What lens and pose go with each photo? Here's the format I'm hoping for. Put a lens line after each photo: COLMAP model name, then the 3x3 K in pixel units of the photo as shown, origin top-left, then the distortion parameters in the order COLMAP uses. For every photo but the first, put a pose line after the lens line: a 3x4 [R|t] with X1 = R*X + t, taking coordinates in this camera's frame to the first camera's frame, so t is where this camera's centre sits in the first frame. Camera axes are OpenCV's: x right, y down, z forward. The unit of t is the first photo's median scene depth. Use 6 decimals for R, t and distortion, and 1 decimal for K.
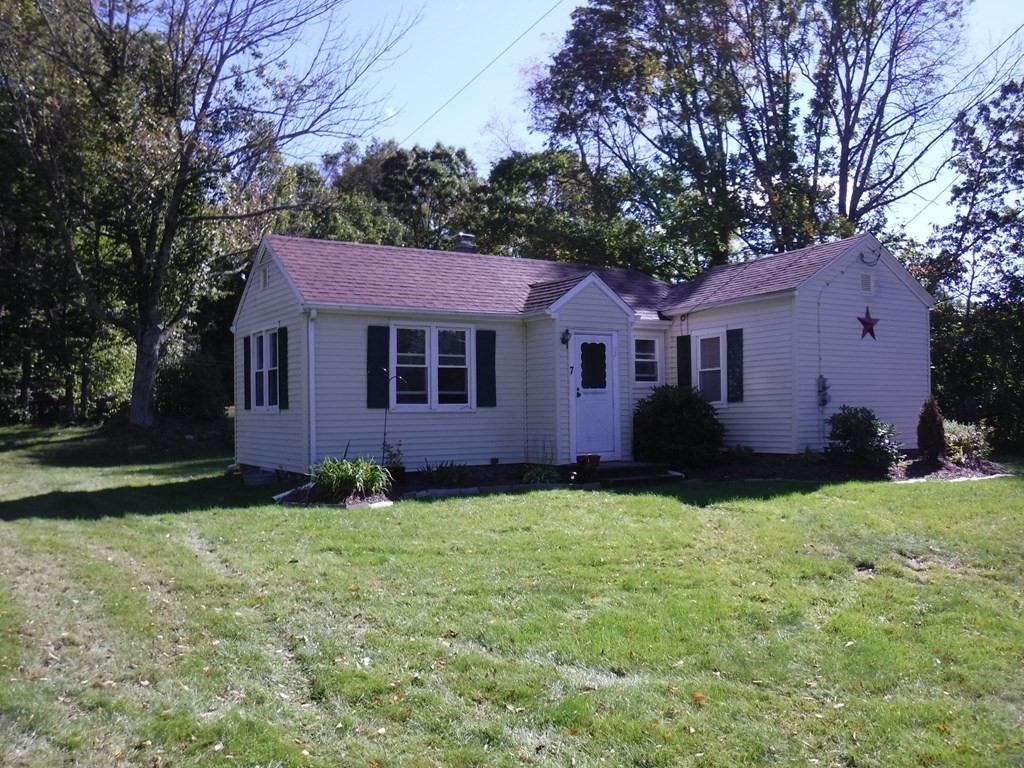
lens RADIAL K [[908.8, 0, 512.0], [0, 908.8, 384.0], [0, 0, 1]] dist [-0.072048, 0.024940]
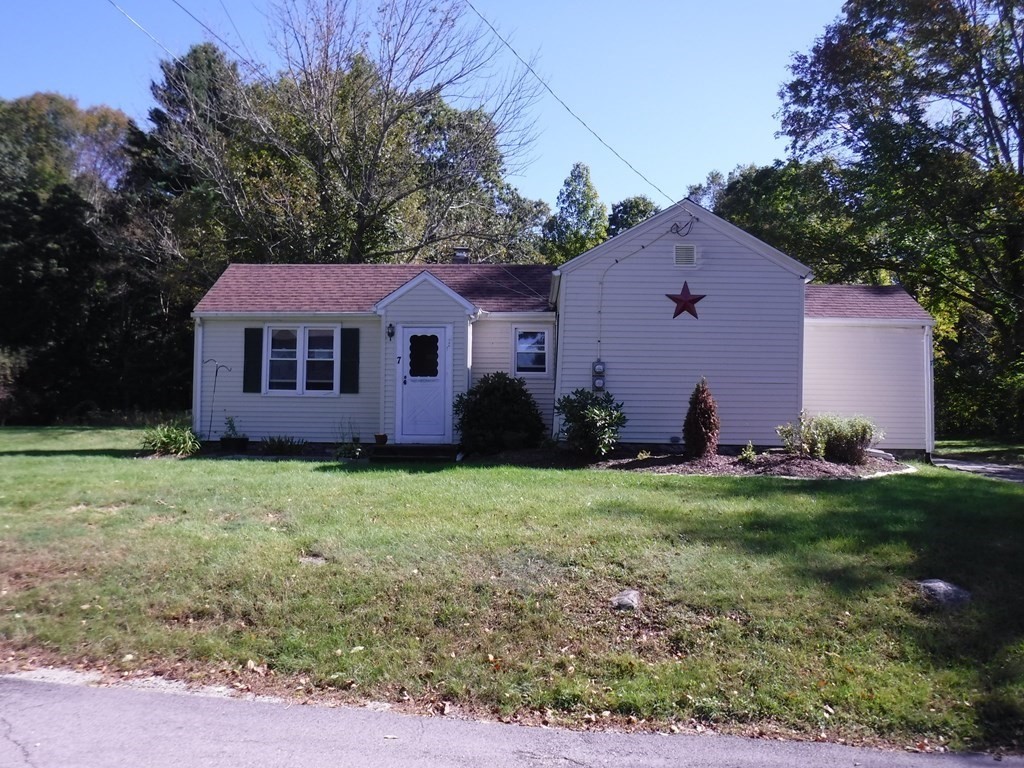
lens RADIAL K [[835.0, 0, 512.0], [0, 835.0, 384.0], [0, 0, 1]] dist [0.000688, 0.003619]
pose [[0.820908, -0.009042, -0.570989, 0.460900], [-0.006377, 0.999667, -0.024998, 0.023446], [0.571025, 0.024162, 0.820577, 0.141664]]
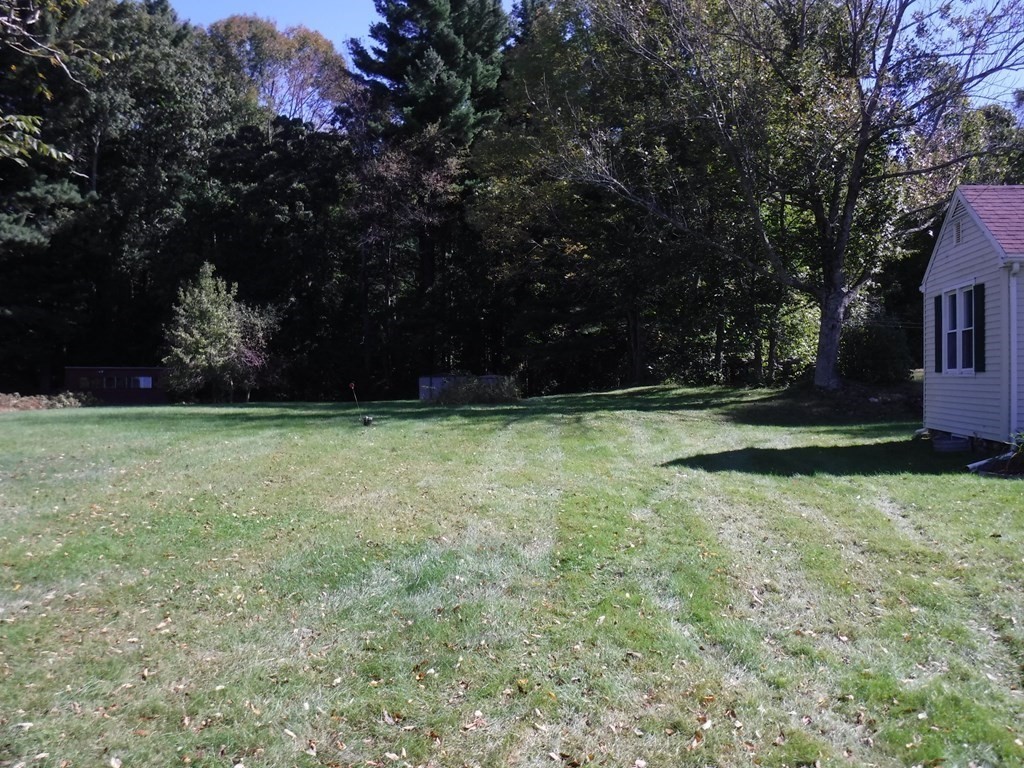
lens RADIAL K [[908.8, 0, 512.0], [0, 908.8, 384.0], [0, 0, 1]] dist [-0.072048, 0.024940]
pose [[0.762903, 0.013203, -0.646378, -0.025033], [0.013733, 0.999235, 0.036618, -0.000256], [0.646367, -0.036812, 0.762138, -0.013026]]
